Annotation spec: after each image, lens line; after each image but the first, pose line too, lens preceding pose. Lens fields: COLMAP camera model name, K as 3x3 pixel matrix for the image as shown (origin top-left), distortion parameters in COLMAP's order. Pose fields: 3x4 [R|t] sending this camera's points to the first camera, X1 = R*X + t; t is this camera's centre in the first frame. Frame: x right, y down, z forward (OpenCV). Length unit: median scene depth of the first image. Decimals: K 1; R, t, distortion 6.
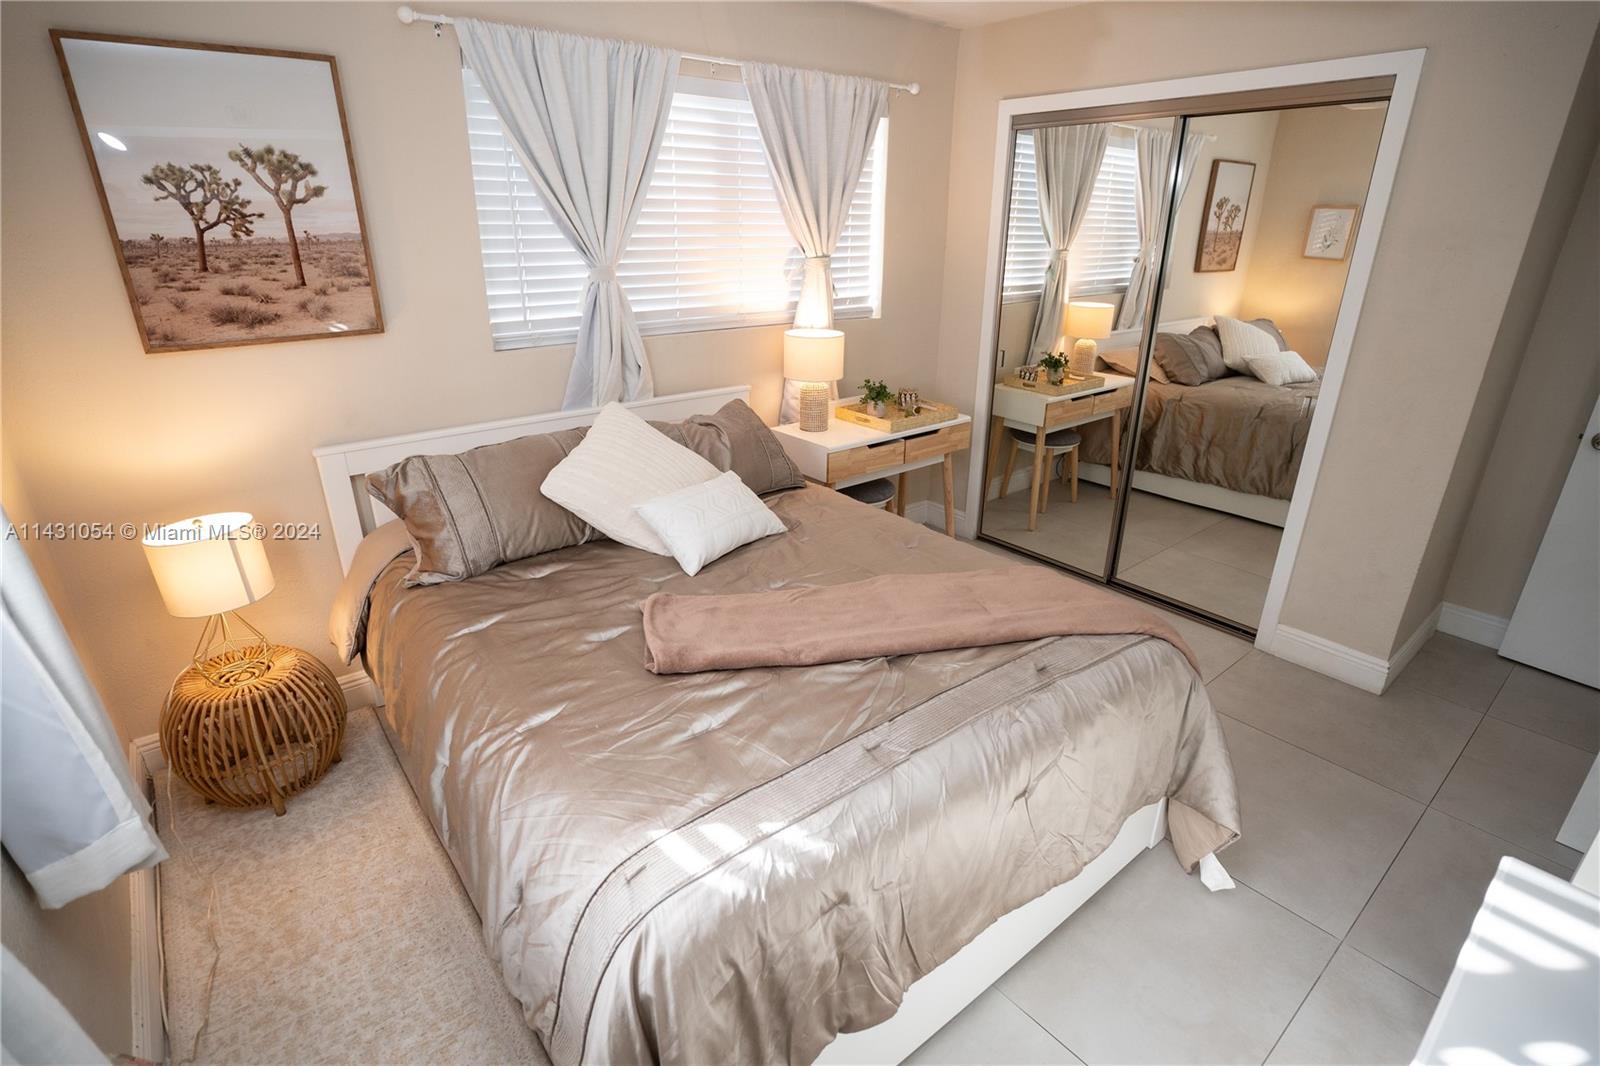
lens RADIAL K [[774.6, 0, 804.9], [0, 774.6, 537.4], [0, 0, 1]] dist [-0.039483, 0.002793]
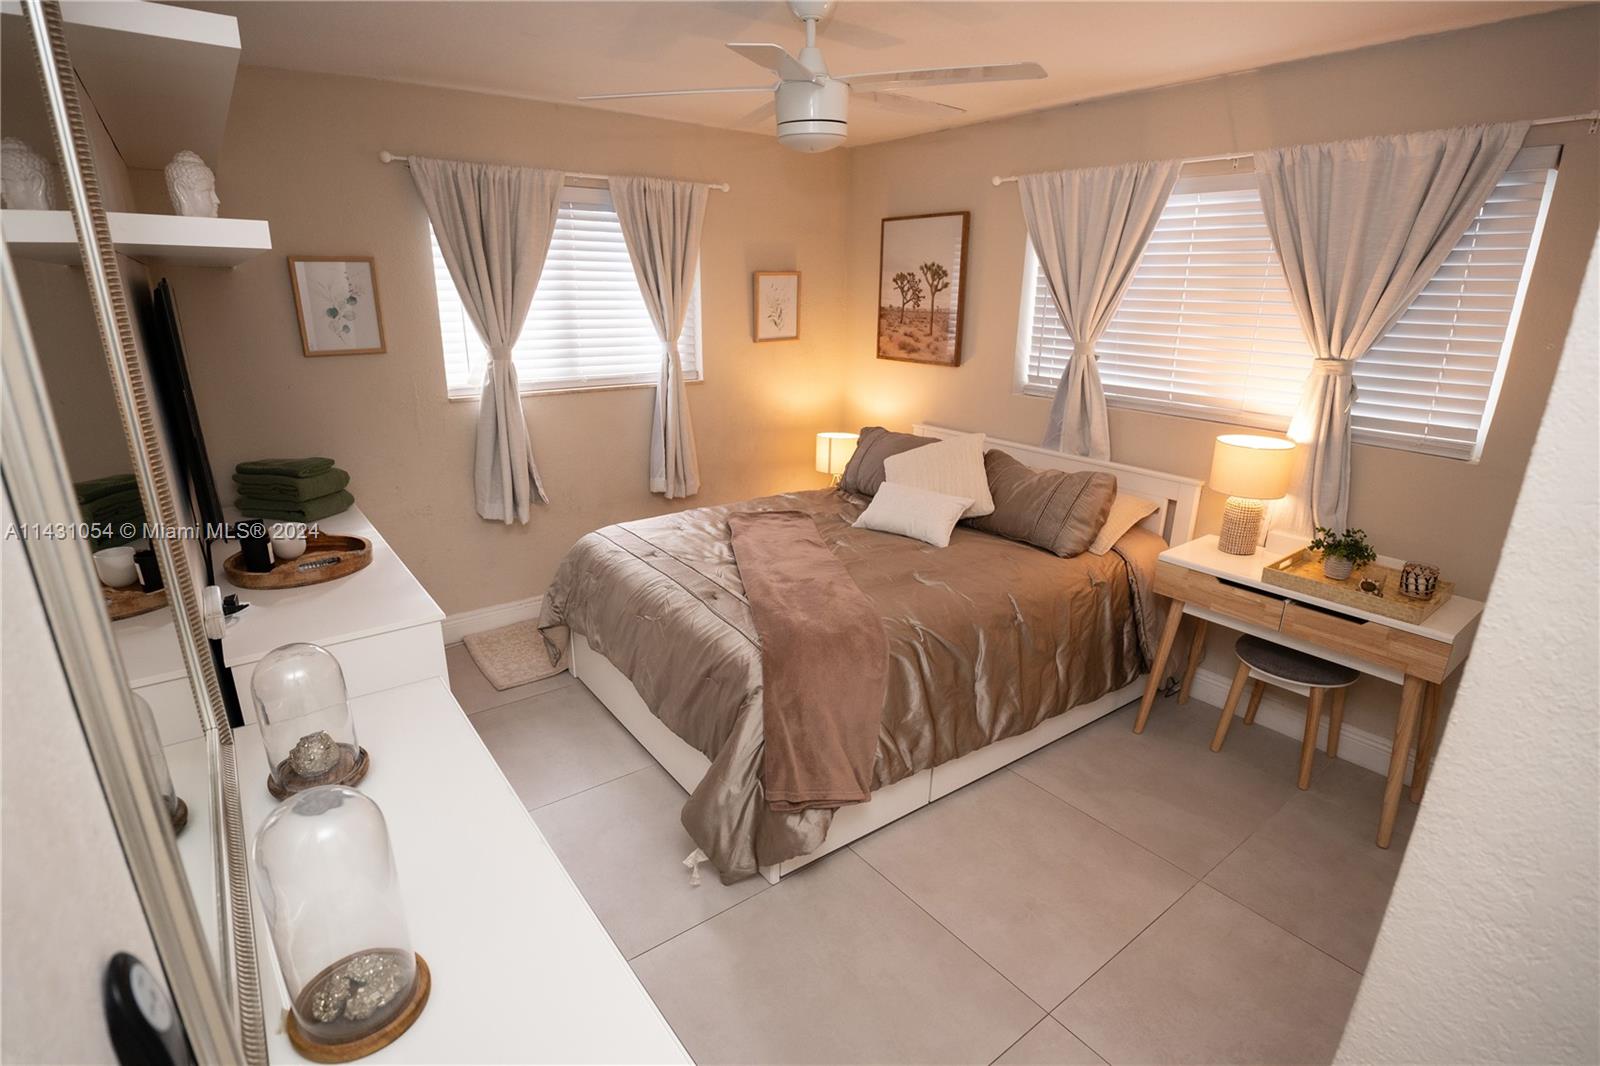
lens RADIAL K [[774.6, 0, 802.4], [0, 774.6, 538.9], [0, 0, 1]] dist [-0.039483, 0.002793]
pose [[-0.039407, 0.300098, -0.953094, 1.316278], [-0.389954, 0.873583, 0.291186, -0.334474], [0.919991, 0.383138, 0.082599, 0.775258]]
